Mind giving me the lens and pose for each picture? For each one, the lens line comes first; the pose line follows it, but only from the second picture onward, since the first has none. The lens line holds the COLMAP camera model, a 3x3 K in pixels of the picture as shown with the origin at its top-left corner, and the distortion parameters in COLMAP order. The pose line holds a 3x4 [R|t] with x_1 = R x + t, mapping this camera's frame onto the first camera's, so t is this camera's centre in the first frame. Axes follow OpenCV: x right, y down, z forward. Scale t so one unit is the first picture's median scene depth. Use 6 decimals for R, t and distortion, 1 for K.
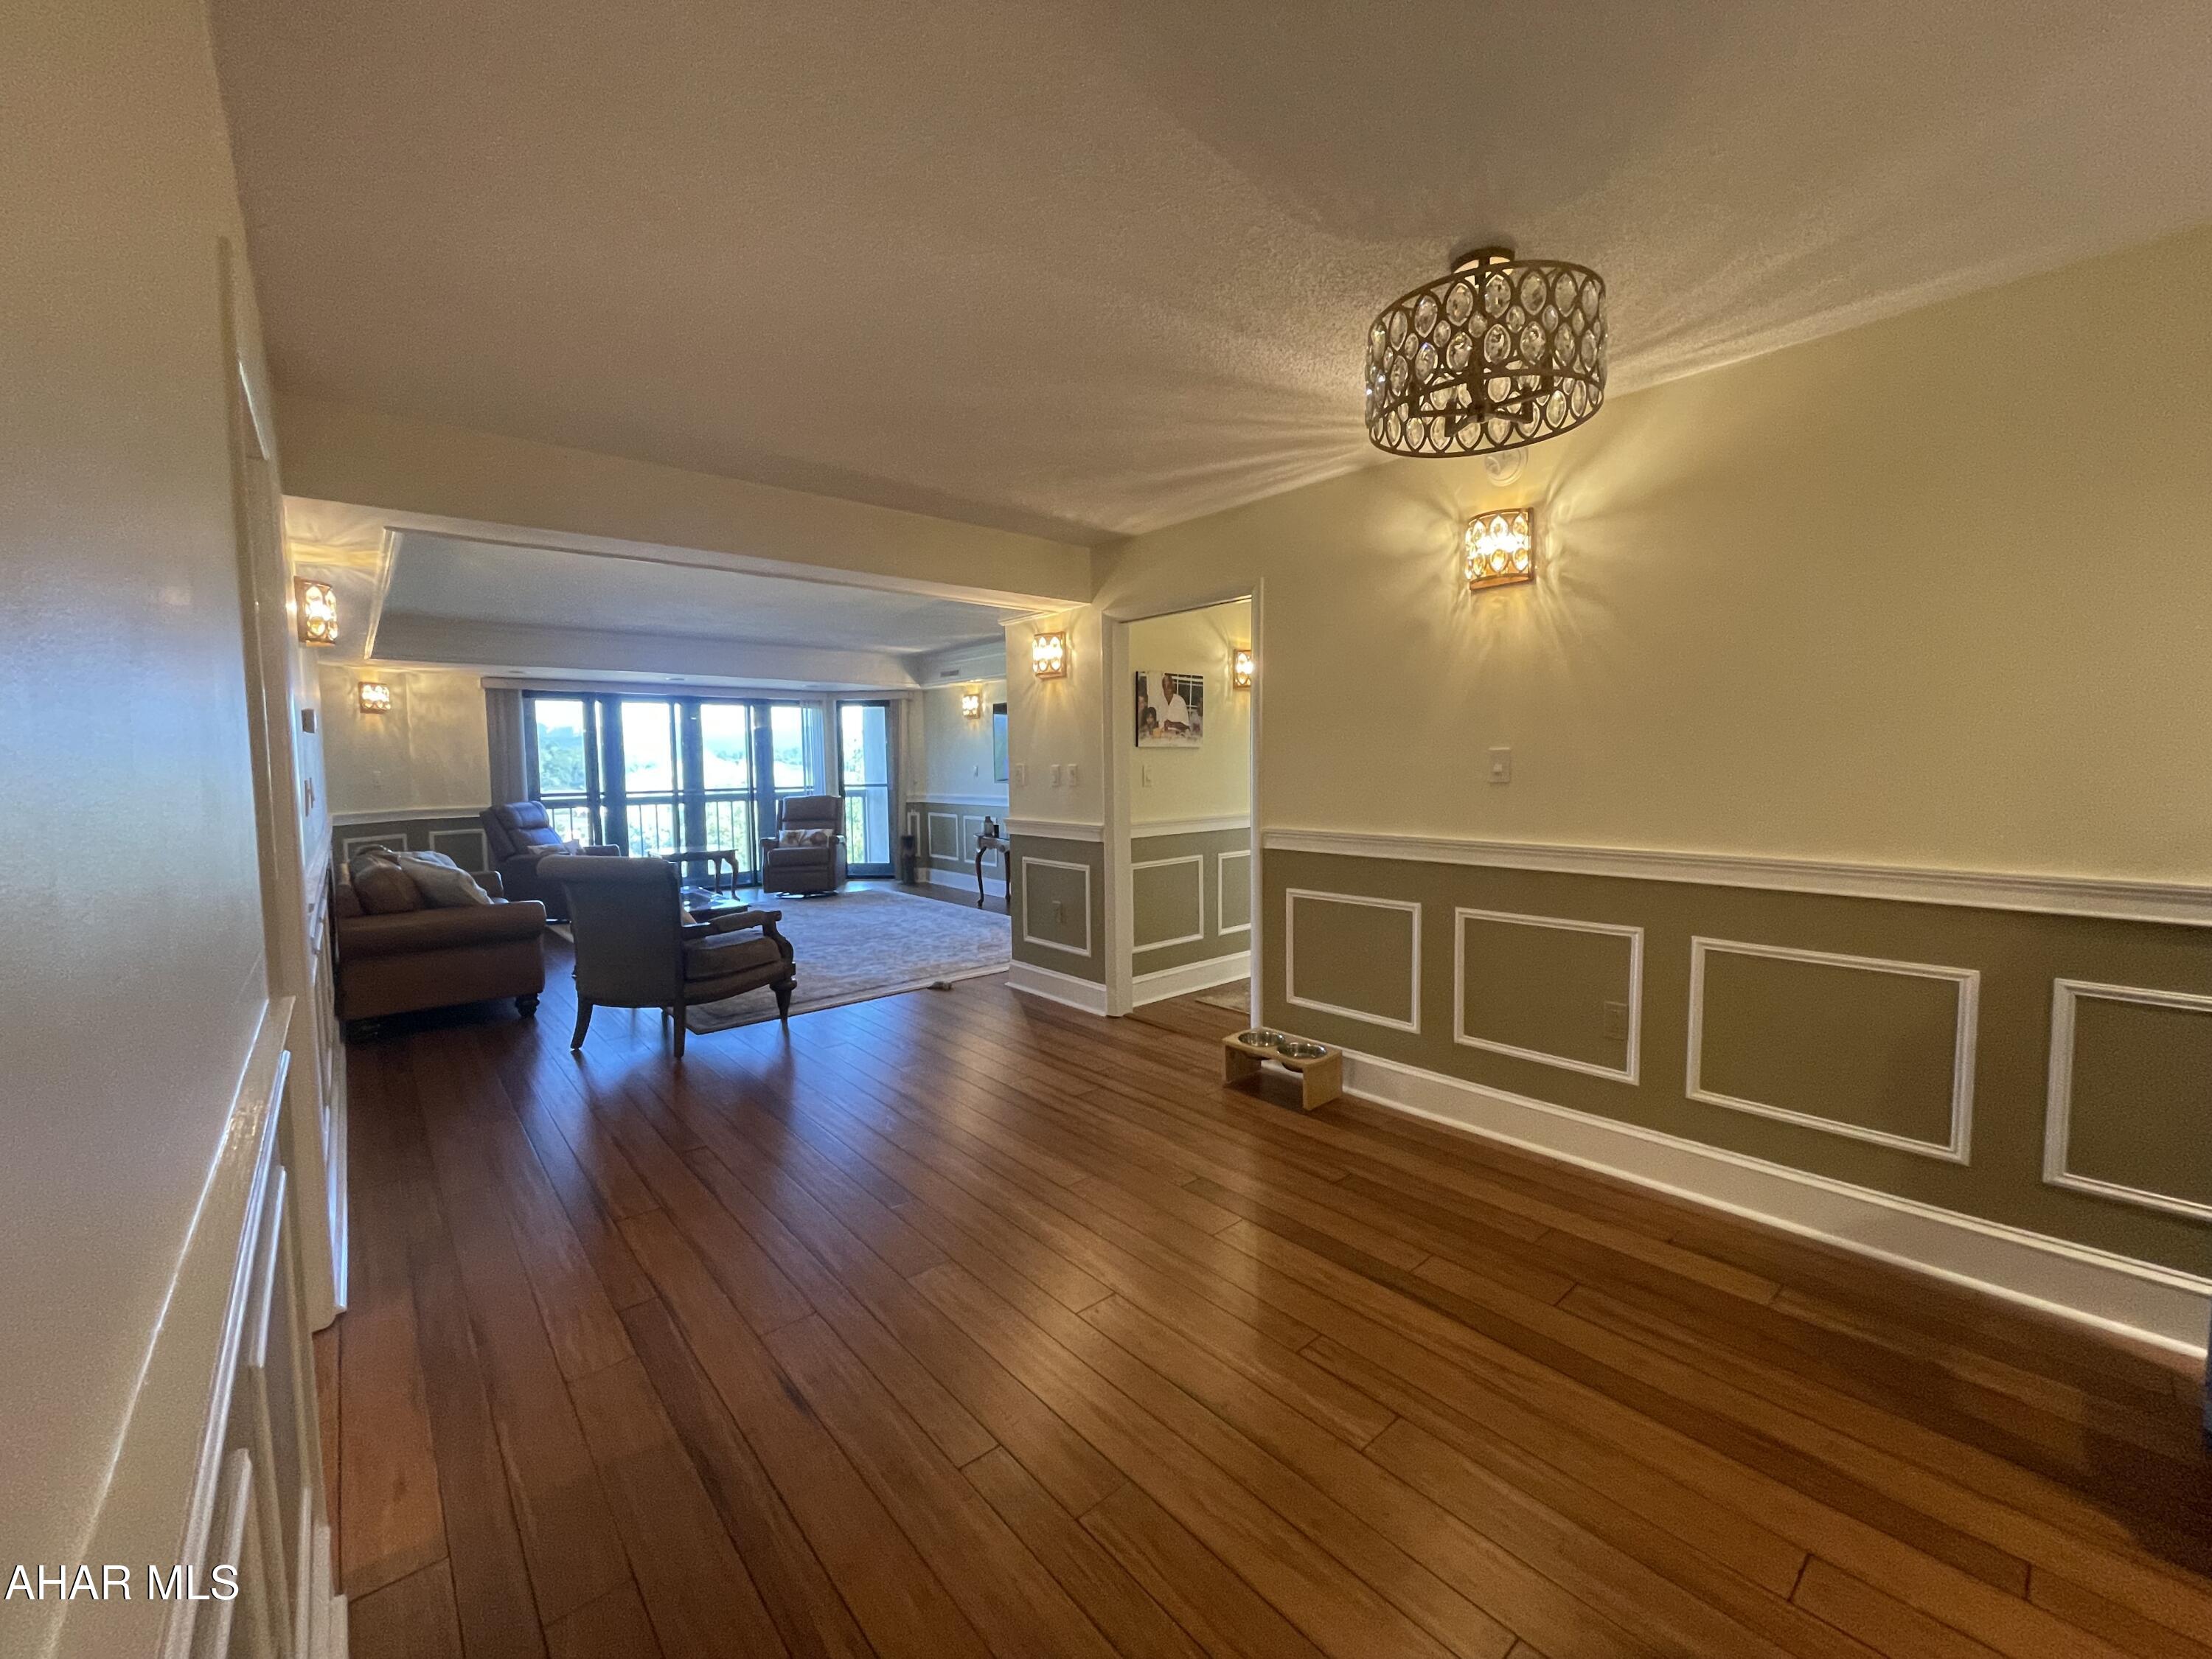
lens RADIAL K [[889.2, 0, 1108.9], [0, 889.2, 823.1], [0, 0, 1]] dist [-0.014248, 0.011654]
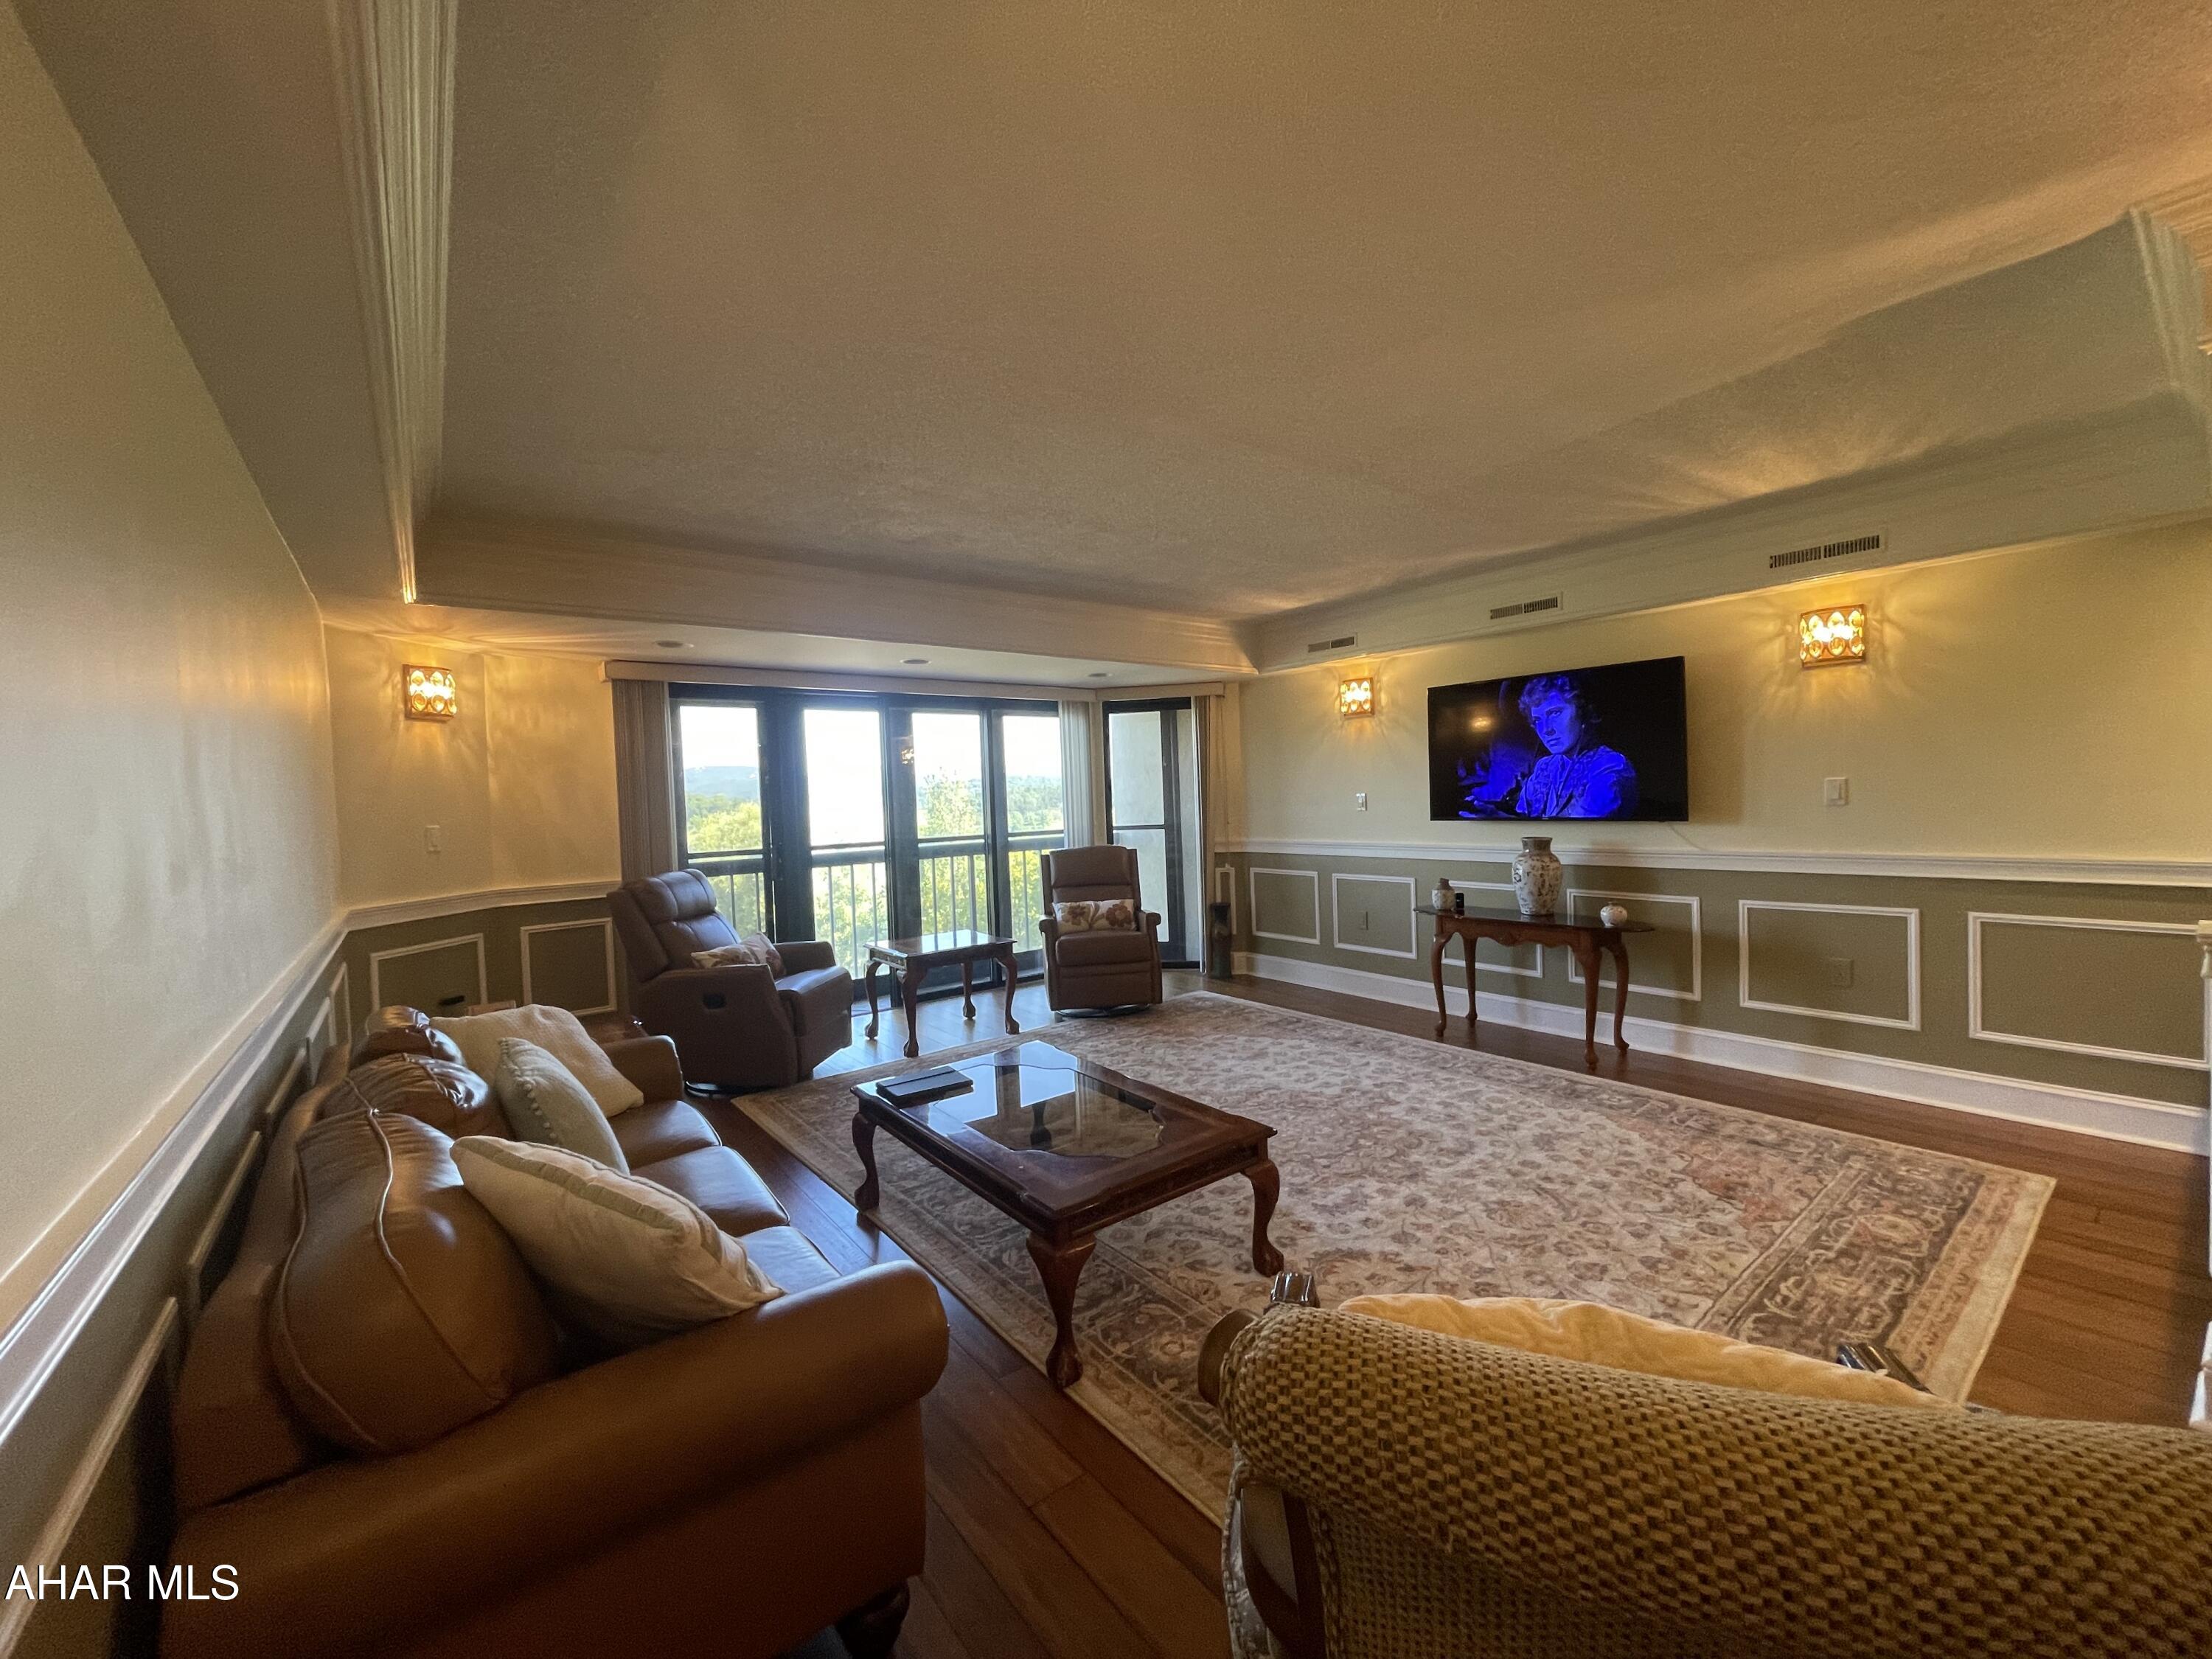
lens RADIAL K [[885.3, 0, 1106.0], [0, 885.3, 829.5], [0, 0, 1]] dist [0.018186, -0.020889]
pose [[0.997569, -0.021659, -0.066231, -0.318448], [0.019545, 0.999284, -0.032406, -0.025033], [0.066886, 0.031033, 0.997278, 0.408279]]
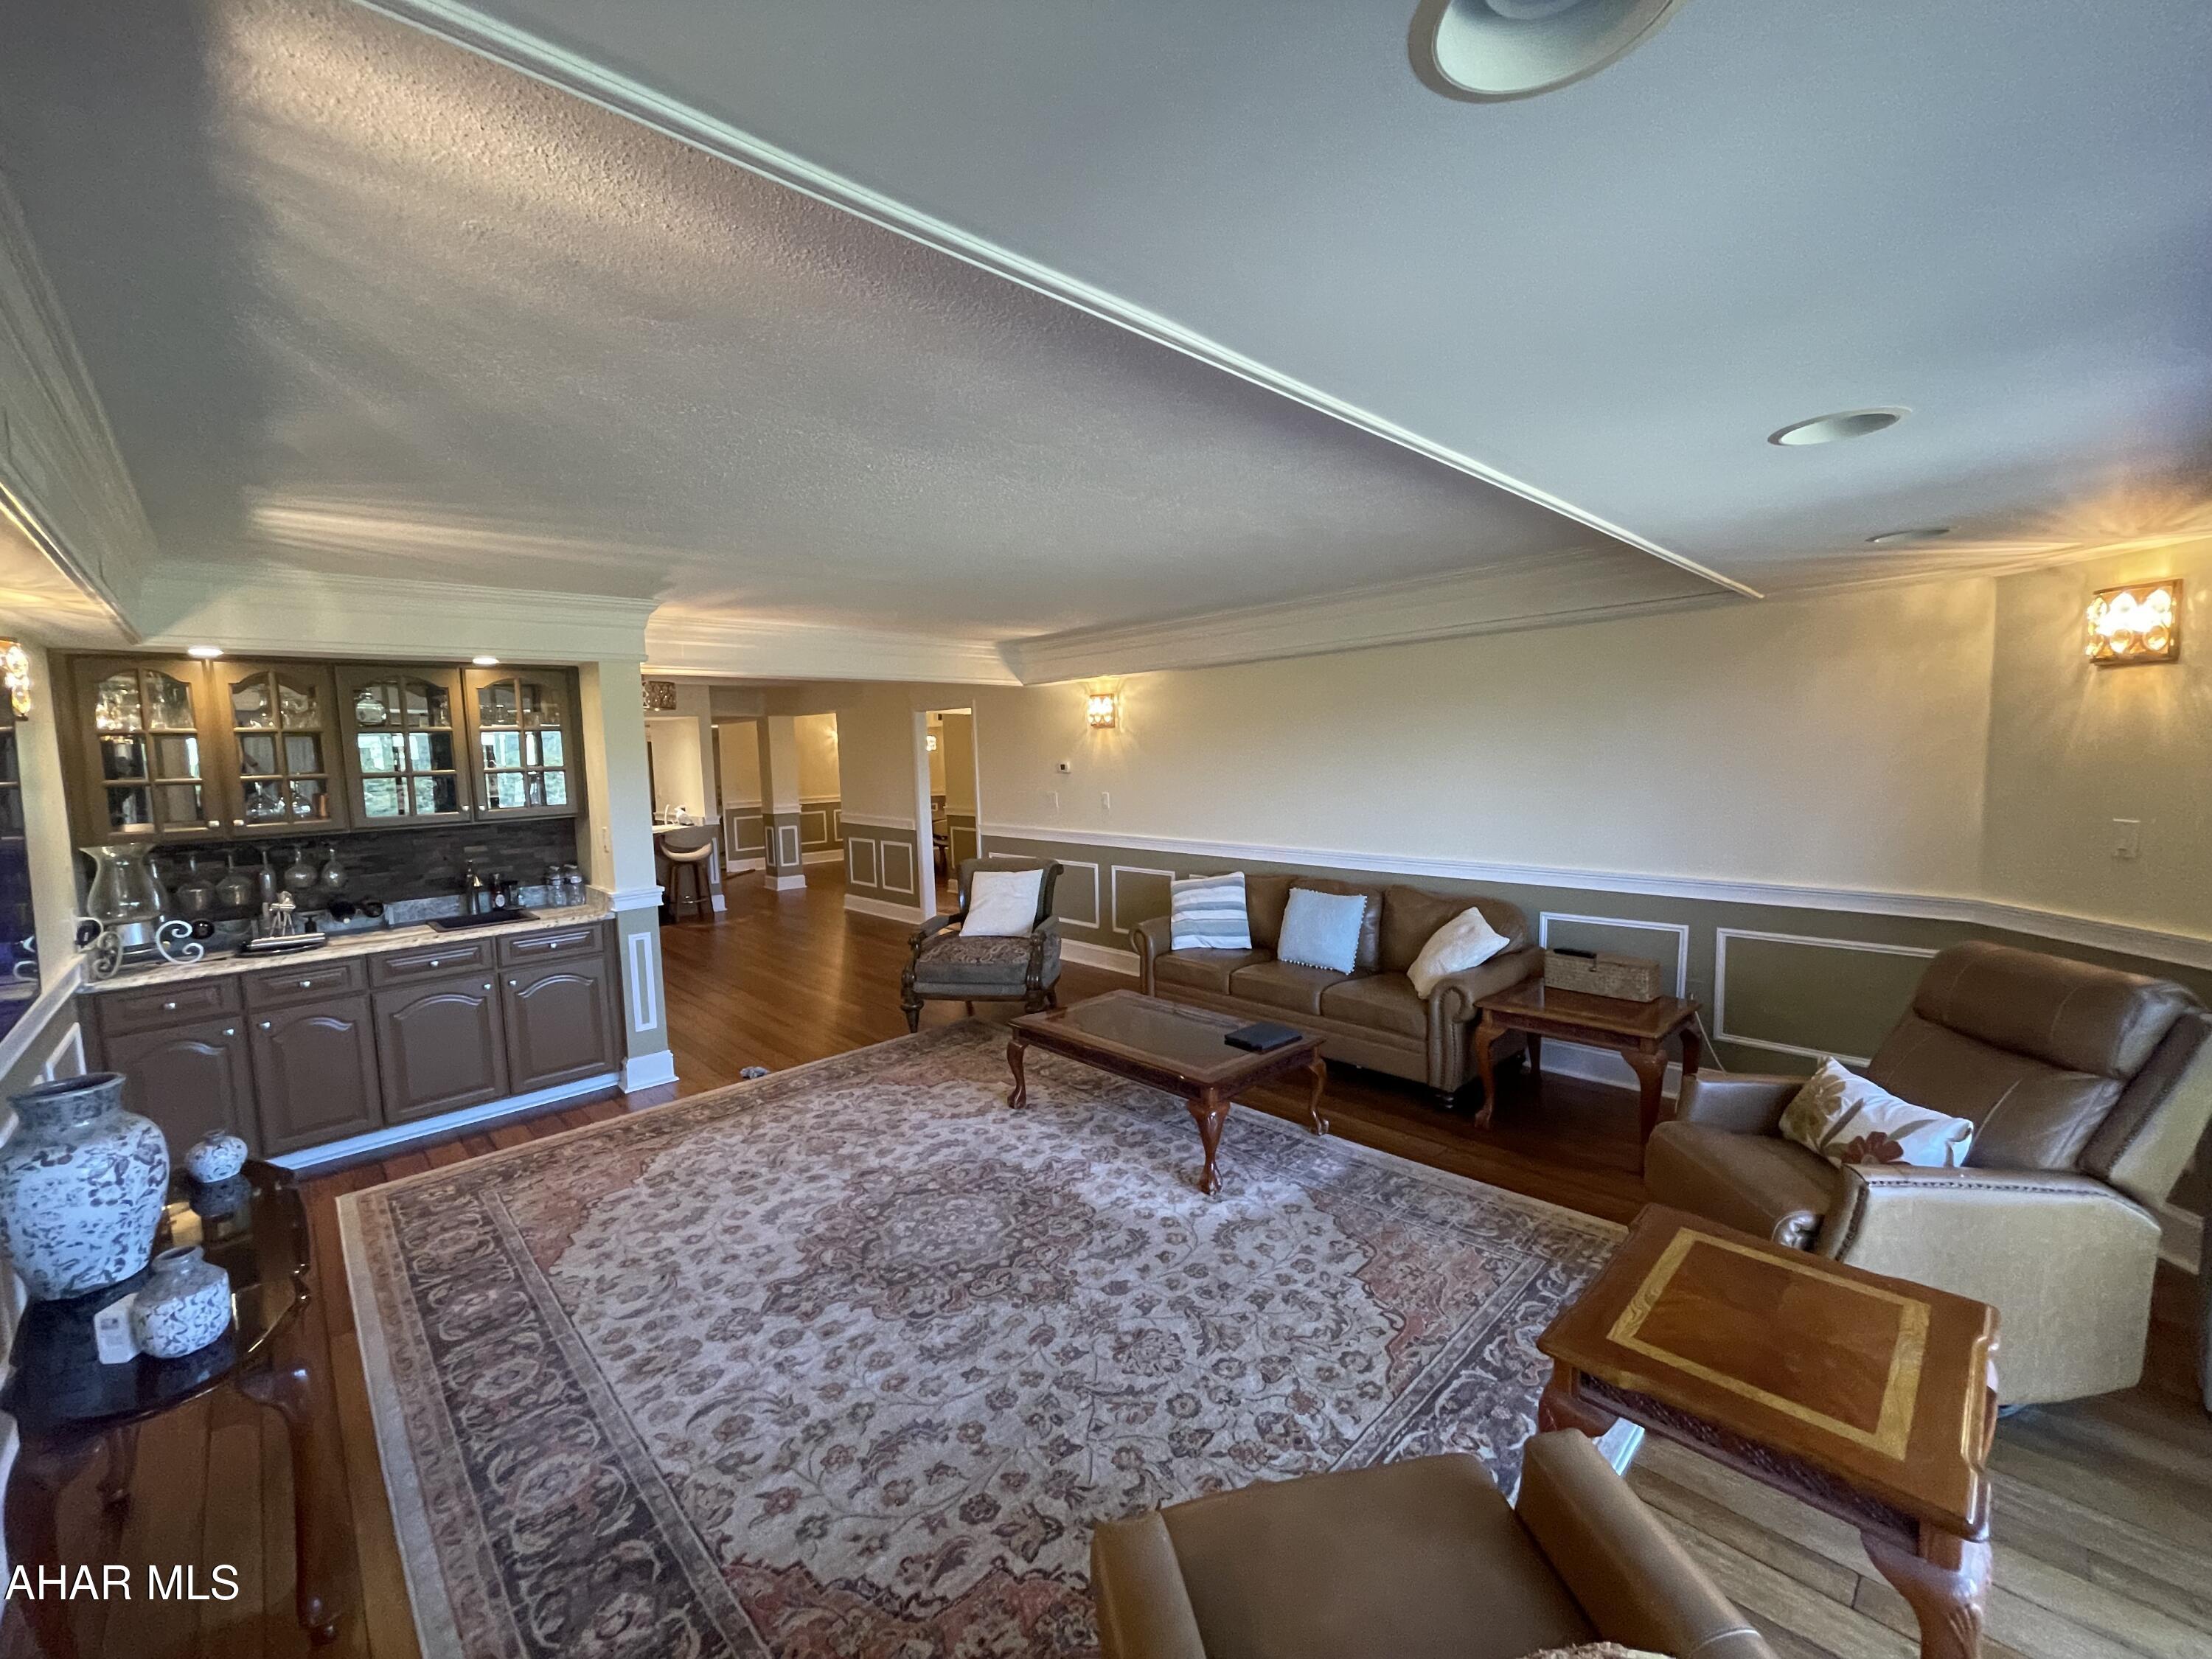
lens RADIAL K [[889.2, 0, 1108.9], [0, 889.2, 823.1], [0, 0, 1]] dist [-0.014248, 0.011654]
pose [[-0.998097, 0.044950, -0.042222, -0.324385], [0.037925, 0.987262, 0.154519, -0.116587], [0.048630, 0.152623, -0.987087, 1.193230]]
